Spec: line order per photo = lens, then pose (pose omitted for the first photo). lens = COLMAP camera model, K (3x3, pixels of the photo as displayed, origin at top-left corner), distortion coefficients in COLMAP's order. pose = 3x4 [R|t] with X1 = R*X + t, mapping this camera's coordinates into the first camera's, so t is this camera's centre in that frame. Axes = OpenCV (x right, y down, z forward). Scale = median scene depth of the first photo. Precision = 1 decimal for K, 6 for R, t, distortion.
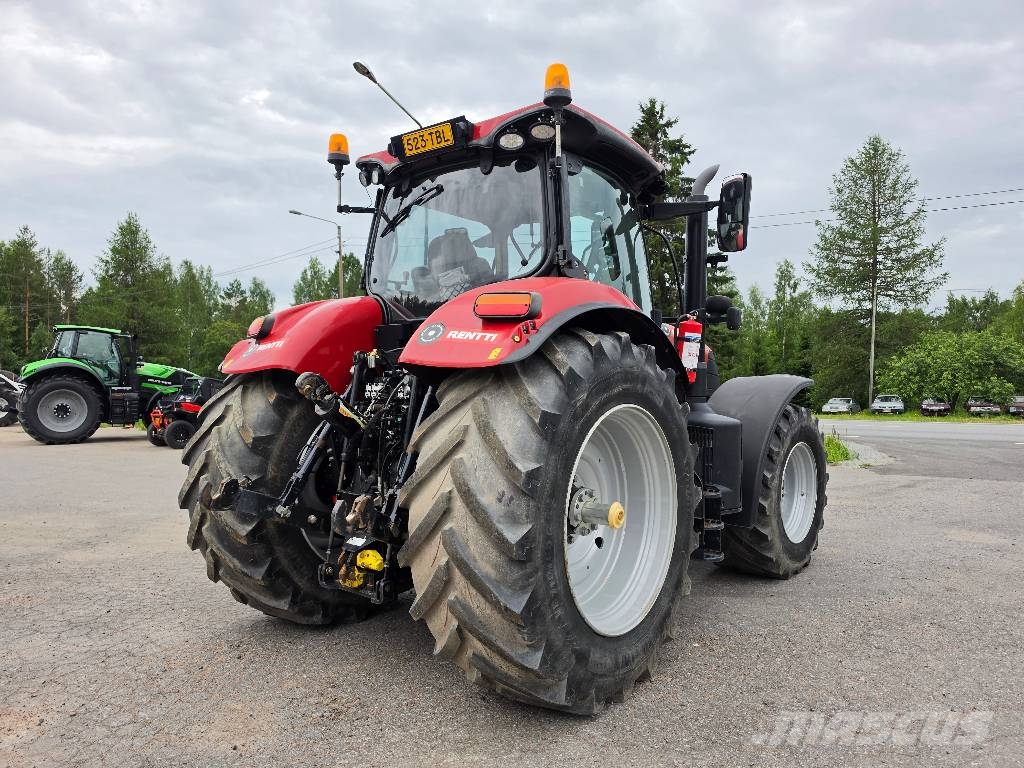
lens RADIAL K [[700.6, 0, 514.9], [0, 700.6, 384.2], [0, 0, 1]] dist [0.080644, -0.102250]
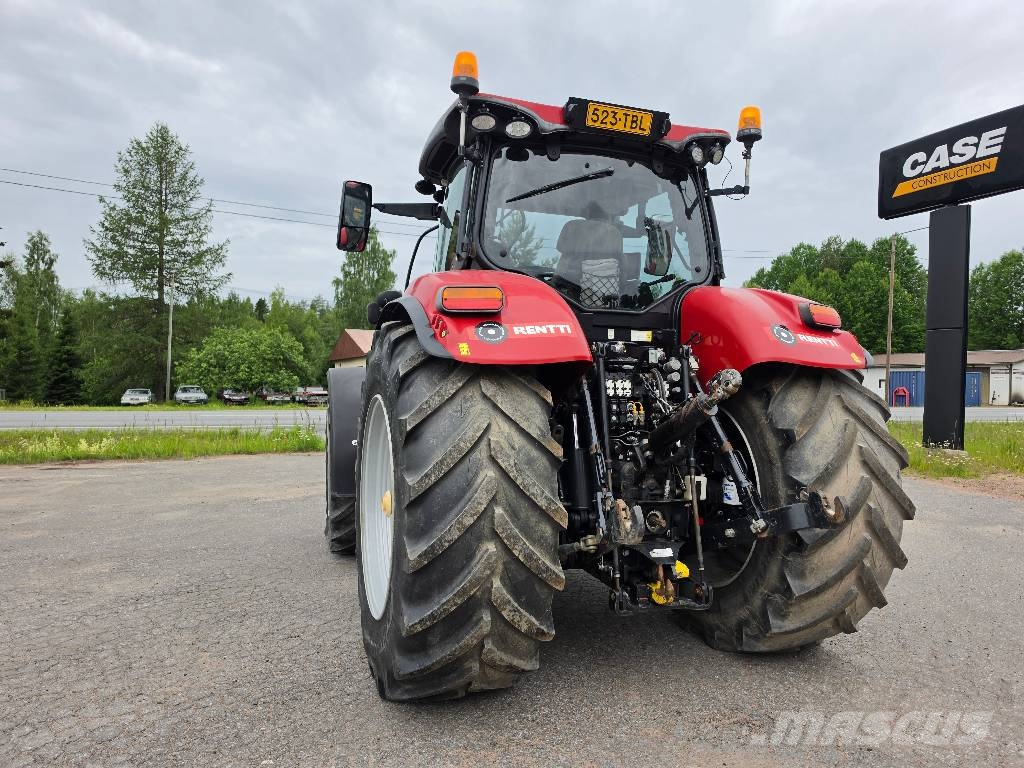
lens RADIAL K [[707.7, 0, 512.0], [0, 707.7, 384.0], [0, 0, 1]] dist [0.064854, -0.071299]
pose [[0.542236, 0.002441, 0.840223, -0.995416], [-0.013928, 0.999884, 0.006083, 0.001092], [-0.840111, -0.015002, 0.542208, 0.602069]]
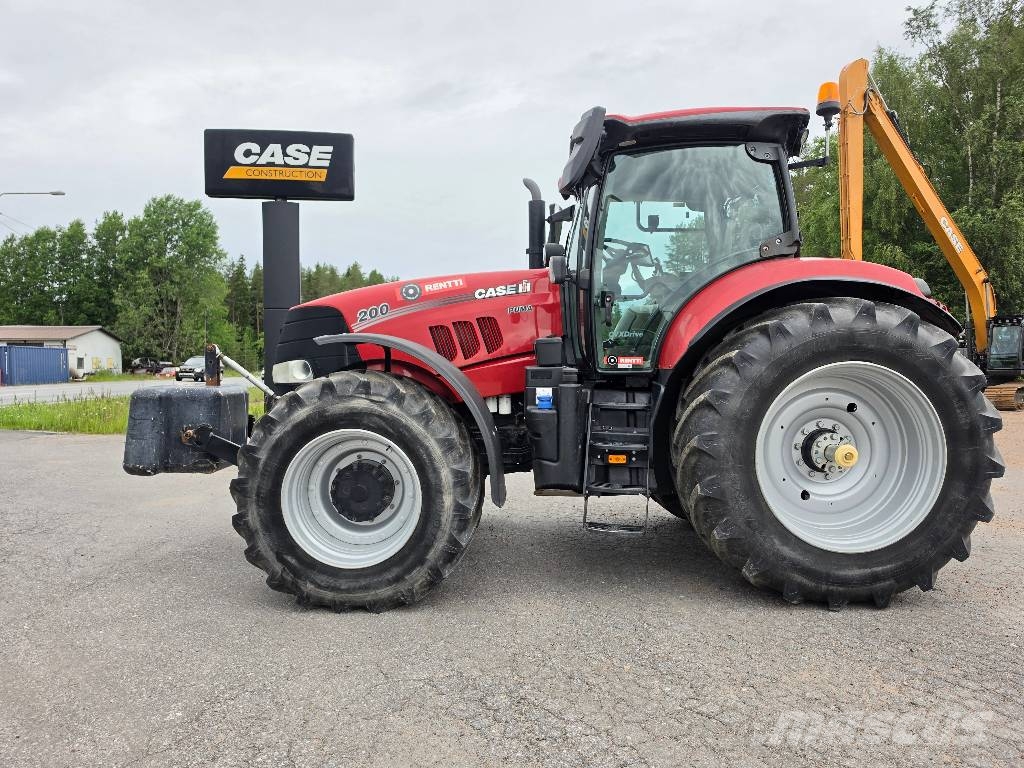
lens RADIAL K [[713.5, 0, 520.0], [0, 713.5, 383.1], [0, 0, 1]] dist [0.085463, -0.105709]
pose [[-0.636037, -0.020671, 0.771381, -0.838201], [0.002733, 0.999575, 0.029039, 0.020844], [-0.771654, 0.020578, -0.635710, 2.198866]]
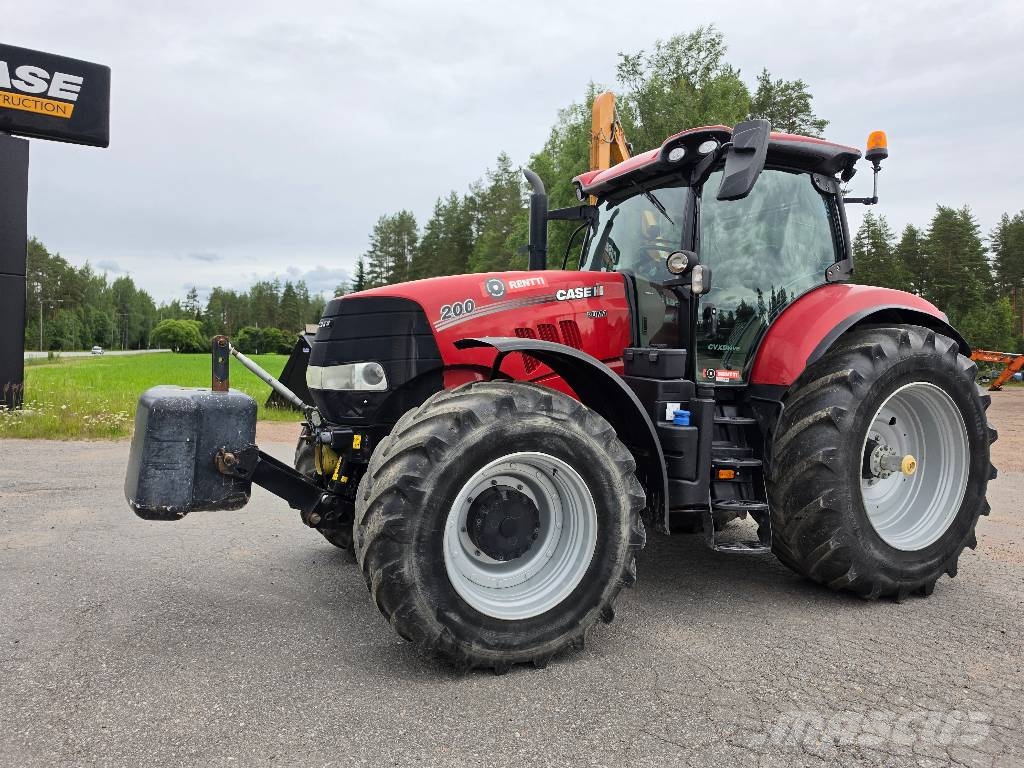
lens RADIAL K [[711.5, 0, 516.9], [0, 711.5, 367.1], [0, 0, 1]] dist [0.078283, -0.075457]
pose [[-0.902372, -0.036031, 0.429449, -0.269769], [-0.032535, 0.999351, 0.015482, 0.001066], [-0.429728, -0.000002, -0.902958, 2.503793]]
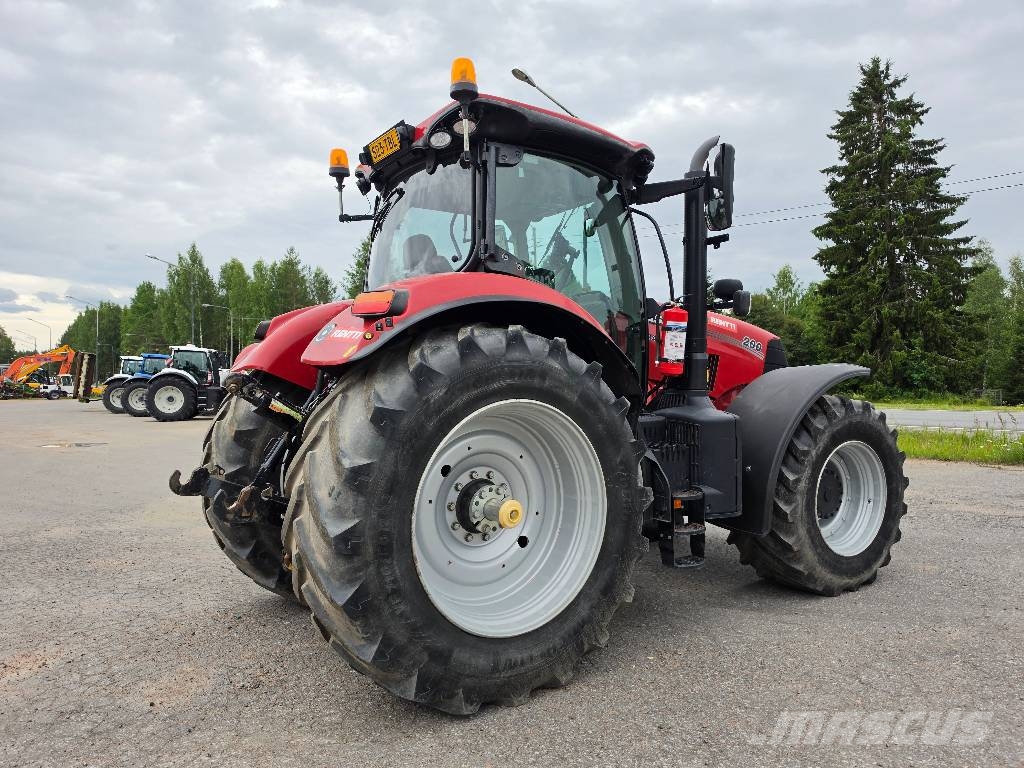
lens RADIAL K [[700.4, 0, 527.7], [0, 700.4, 375.1], [0, 0, 1]] dist [0.079568, -0.107923]
pose [[0.956343, -0.016305, -0.291793, 0.377657], [0.015262, 0.999866, -0.005851, 0.000697], [0.291849, 0.001142, 0.956464, 0.064988]]
